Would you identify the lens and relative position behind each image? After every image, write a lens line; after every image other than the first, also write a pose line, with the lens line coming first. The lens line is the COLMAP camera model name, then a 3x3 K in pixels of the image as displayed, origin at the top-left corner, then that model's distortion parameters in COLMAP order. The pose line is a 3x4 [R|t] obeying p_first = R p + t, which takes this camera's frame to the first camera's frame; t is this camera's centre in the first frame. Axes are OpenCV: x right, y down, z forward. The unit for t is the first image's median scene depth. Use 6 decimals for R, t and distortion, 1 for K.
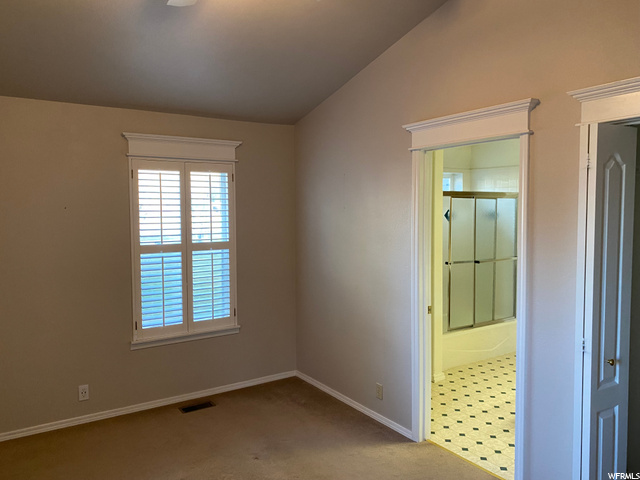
lens RADIAL K [[486.0, 0, 321.0], [0, 486.0, 241.7], [0, 0, 1]] dist [0.023137, -0.010514]
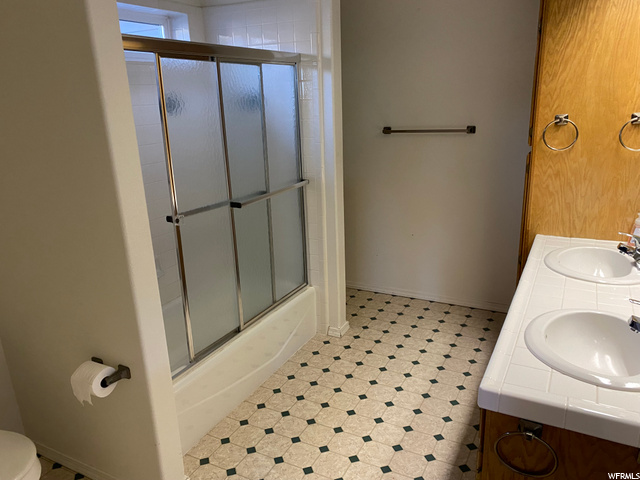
lens RADIAL K [[486.0, 0, 321.0], [0, 486.0, 241.7], [0, 0, 1]] dist [0.023137, -0.010514]
pose [[0.878037, -0.159213, 0.451333, 0.167996], [0.059772, 0.972140, 0.226650, -0.024437], [-0.474845, -0.172030, 0.863092, 0.527614]]
